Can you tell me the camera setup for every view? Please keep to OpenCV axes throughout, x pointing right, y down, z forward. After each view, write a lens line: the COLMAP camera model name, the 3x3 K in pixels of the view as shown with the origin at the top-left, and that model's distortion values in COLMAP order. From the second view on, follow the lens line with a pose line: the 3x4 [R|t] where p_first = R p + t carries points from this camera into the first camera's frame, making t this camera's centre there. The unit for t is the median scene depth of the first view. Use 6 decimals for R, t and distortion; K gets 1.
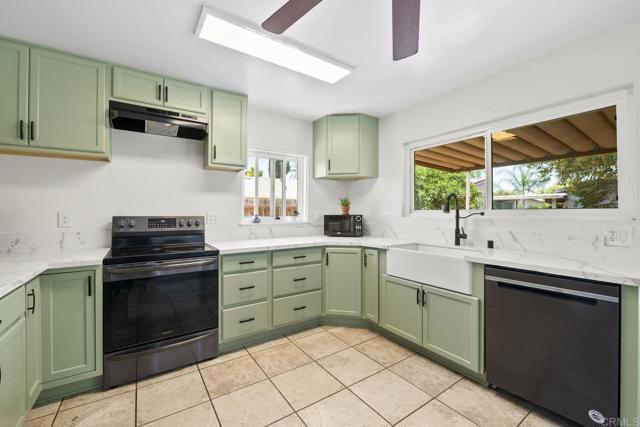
lens RADIAL K [[262.2, 0, 319.2], [0, 262.2, 211.7], [0, 0, 1]] dist [-0.012288, -0.001290]
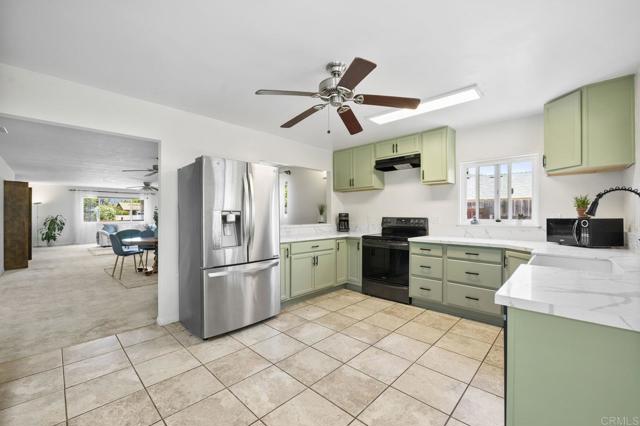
lens RADIAL K [[262.2, 0, 316.7], [0, 262.2, 215.1], [0, 0, 1]] dist [-0.012288, -0.001290]
pose [[0.199310, 0.001467, -0.979935, 1.031946], [0.000451, 0.999999, 0.001589, 0.000029], [0.979936, -0.000759, 0.199309, 0.114144]]
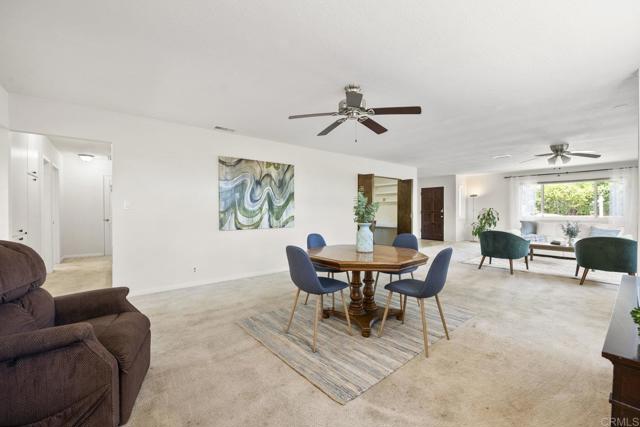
lens RADIAL K [[262.2, 0, 321.5], [0, 262.2, 208.0], [0, 0, 1]] dist [-0.012288, -0.001290]
pose [[-0.996467, -0.000146, -0.083987, -1.365738], [0.000313, 0.999985, -0.005448, 0.025038], [0.083986, -0.005455, -0.996452, 0.299714]]
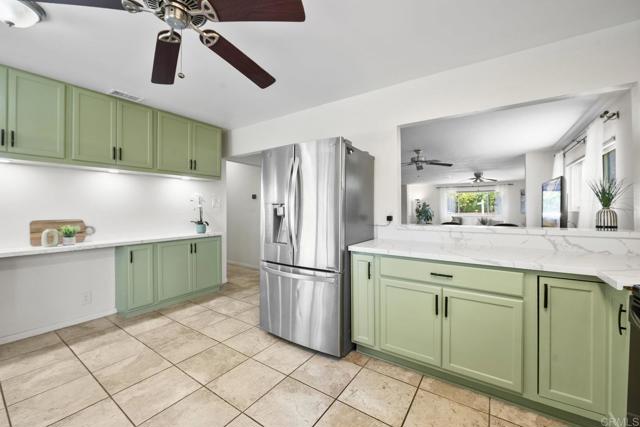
lens RADIAL K [[255.4, 0, 318.8], [0, 255.4, 209.2], [0, 0, 1]] dist [-0.009723, -0.001024]
pose [[-0.933107, 0.004159, -0.359575, 0.040795], [0.003376, 0.999990, 0.002806, 0.002974], [0.359583, 0.001404, -0.933112, 0.983588]]
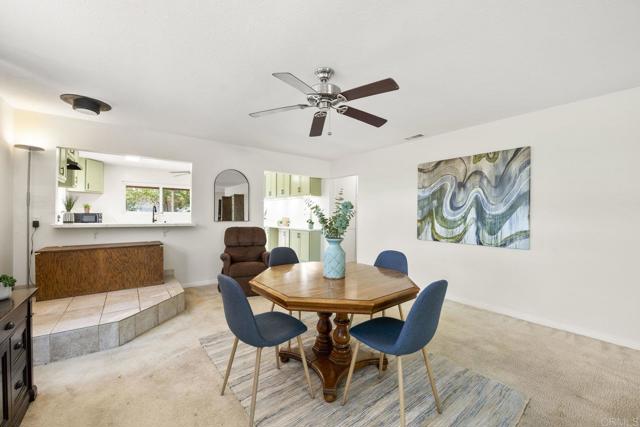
lens RADIAL K [[255.4, 0, 318.1], [0, 255.4, 215.5], [0, 0, 1]] dist [-0.009723, -0.001024]
pose [[-0.044316, -0.004667, 0.999007, -2.519833], [-0.009290, 0.999948, 0.004259, 0.006511], [-0.998974, -0.009092, -0.044357, -0.778587]]
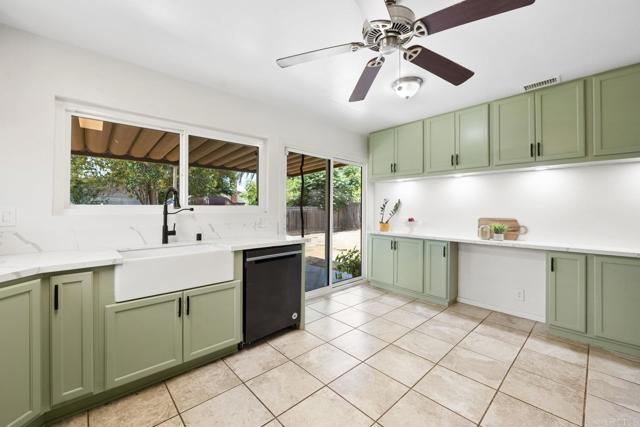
lens RADIAL K [[255.4, 0, 317.8], [0, 255.4, 206.9], [0, 0, 1]] dist [-0.009723, -0.001024]
pose [[-0.143033, 0.004843, 0.989706, -0.469532], [-0.004056, 0.999977, -0.005480, 0.001202], [-0.989710, -0.004798, -0.143010, 0.633228]]
